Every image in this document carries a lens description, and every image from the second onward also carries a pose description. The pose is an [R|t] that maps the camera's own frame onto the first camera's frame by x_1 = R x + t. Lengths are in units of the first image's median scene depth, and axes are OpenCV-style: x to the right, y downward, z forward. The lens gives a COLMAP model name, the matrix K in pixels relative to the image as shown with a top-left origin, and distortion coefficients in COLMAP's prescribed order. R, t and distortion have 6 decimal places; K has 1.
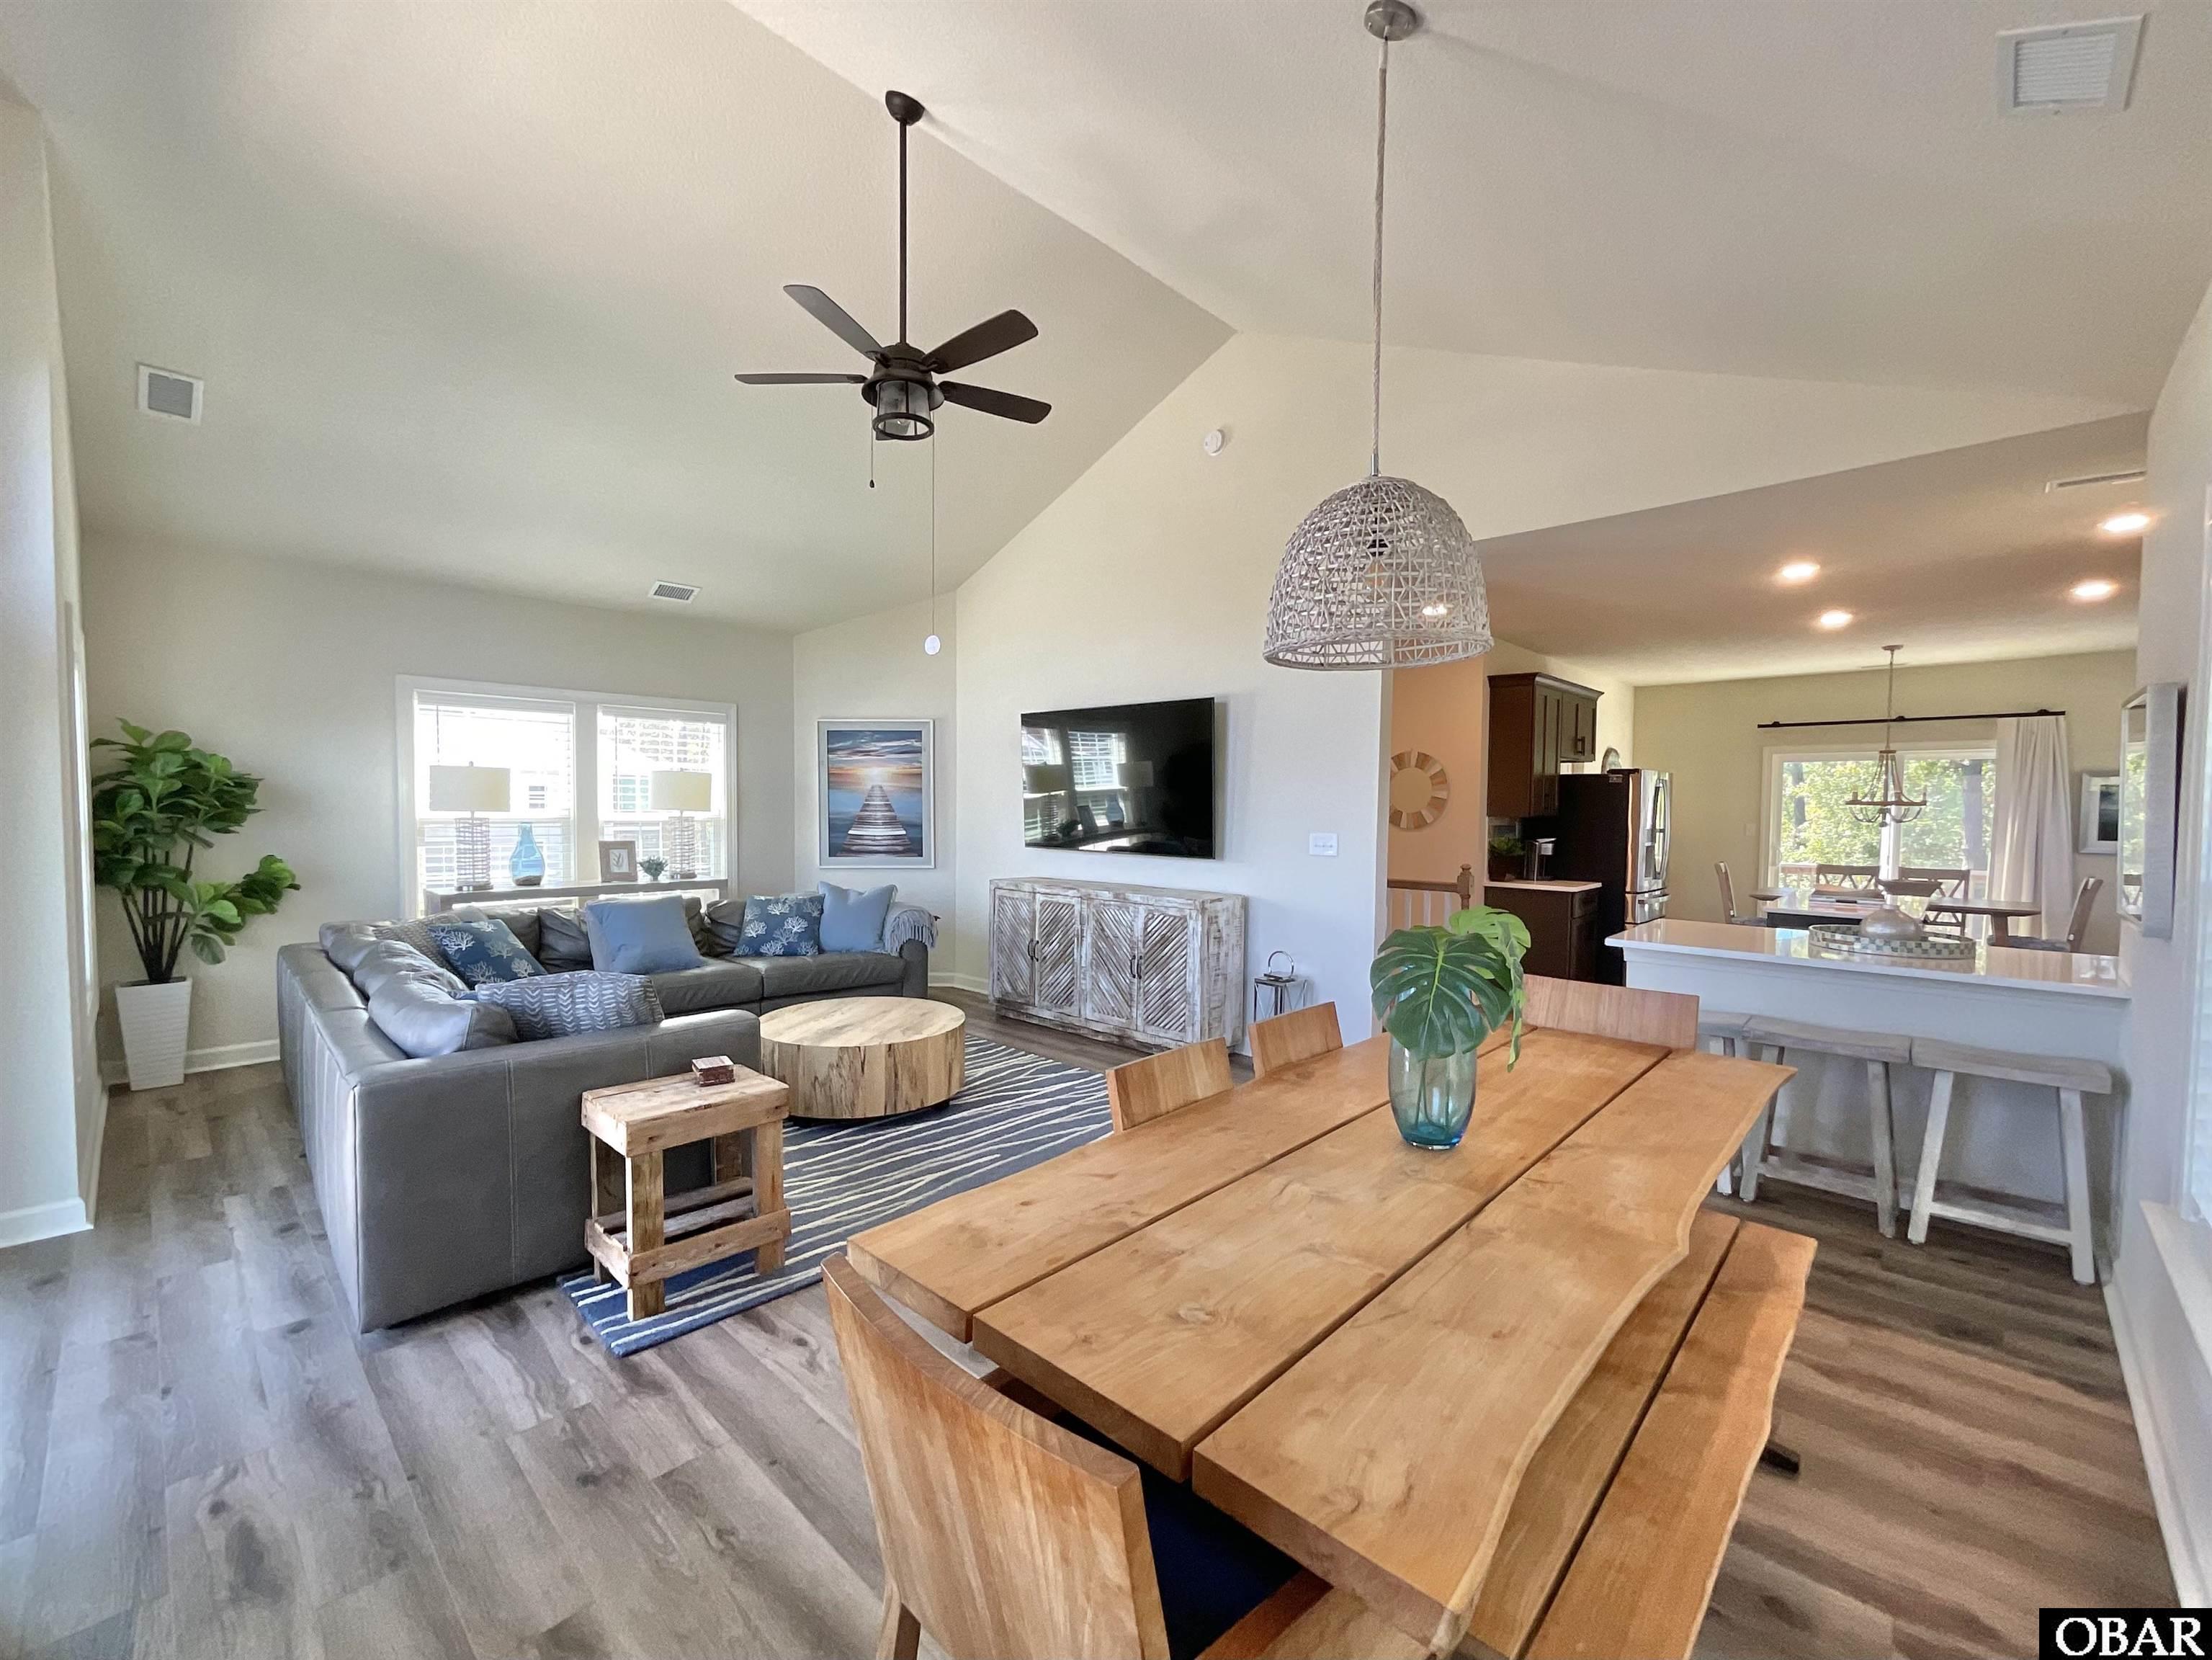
lens RADIAL K [[896.6, 0, 1058.5], [0, 896.6, 844.9], [0, 0, 1]] dist [0.005506, -0.002472]
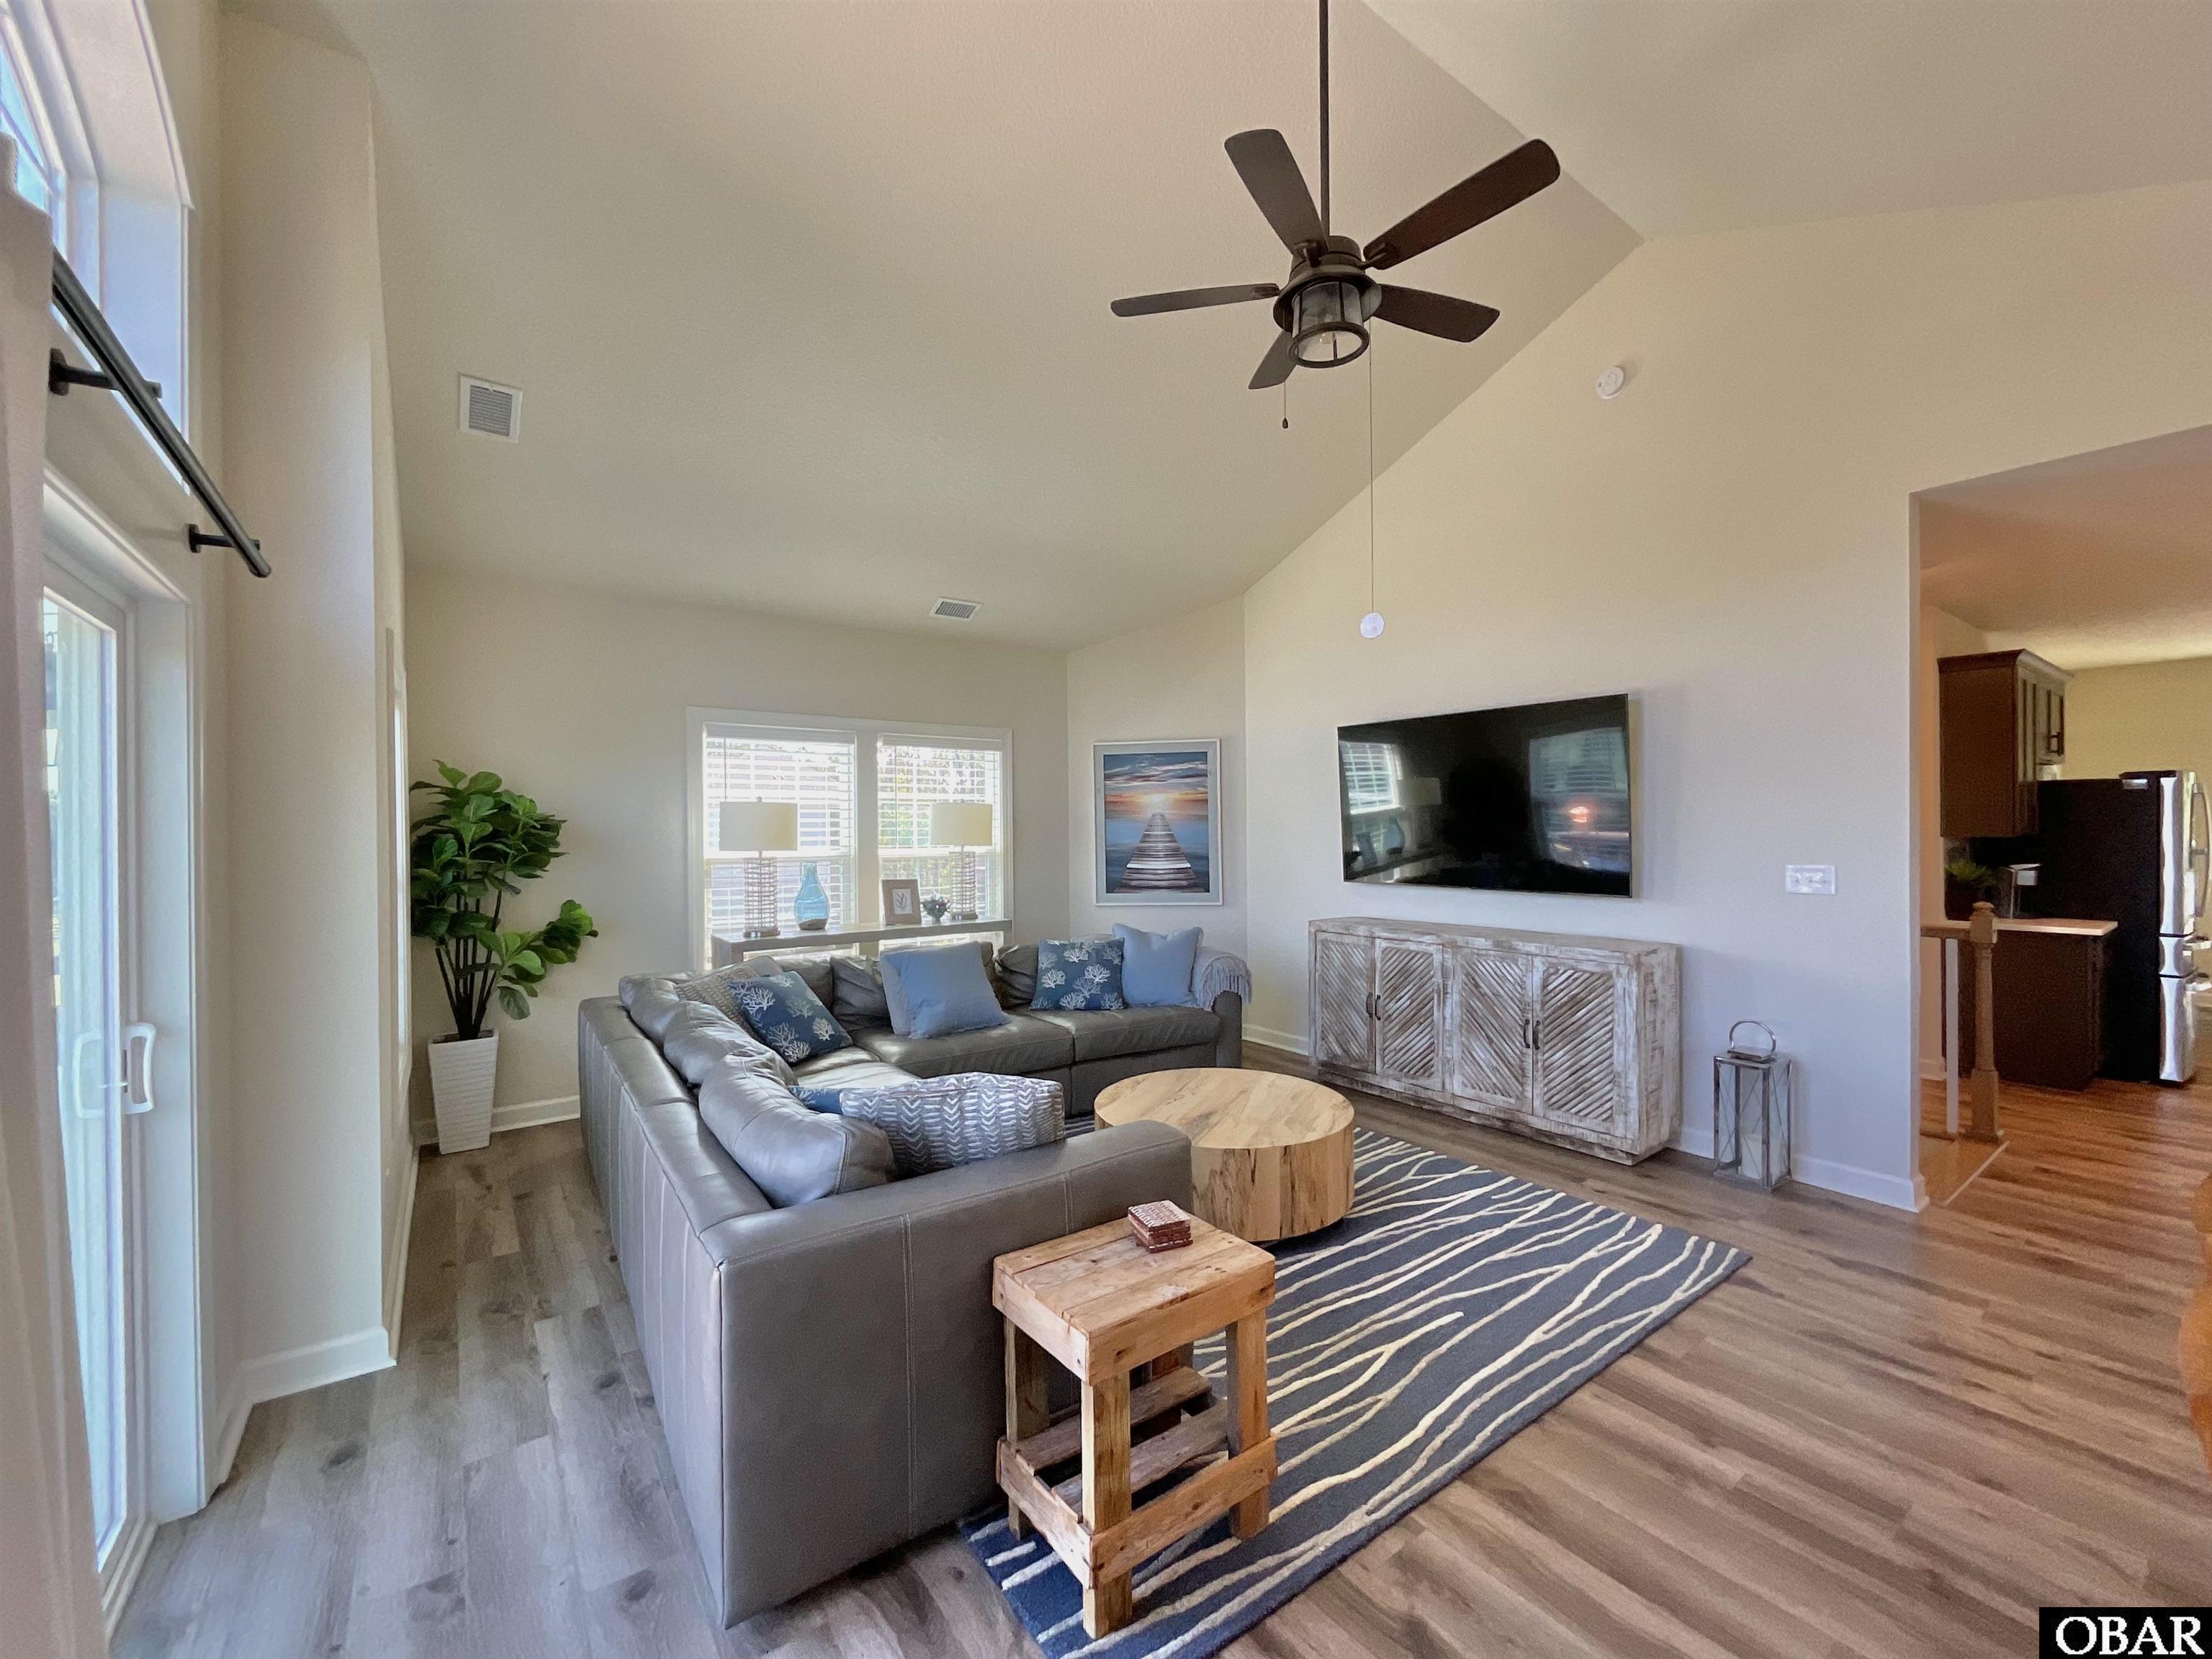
lens RADIAL K [[896.5, 0, 1106.5], [0, 896.5, 837.4], [0, 0, 1]] dist [0.005506, -0.002472]
pose [[0.986202, -0.016505, -0.164719, -0.182594], [0.010367, 0.999222, -0.038052, -0.014859], [0.165219, 0.035819, 0.985606, 0.175381]]
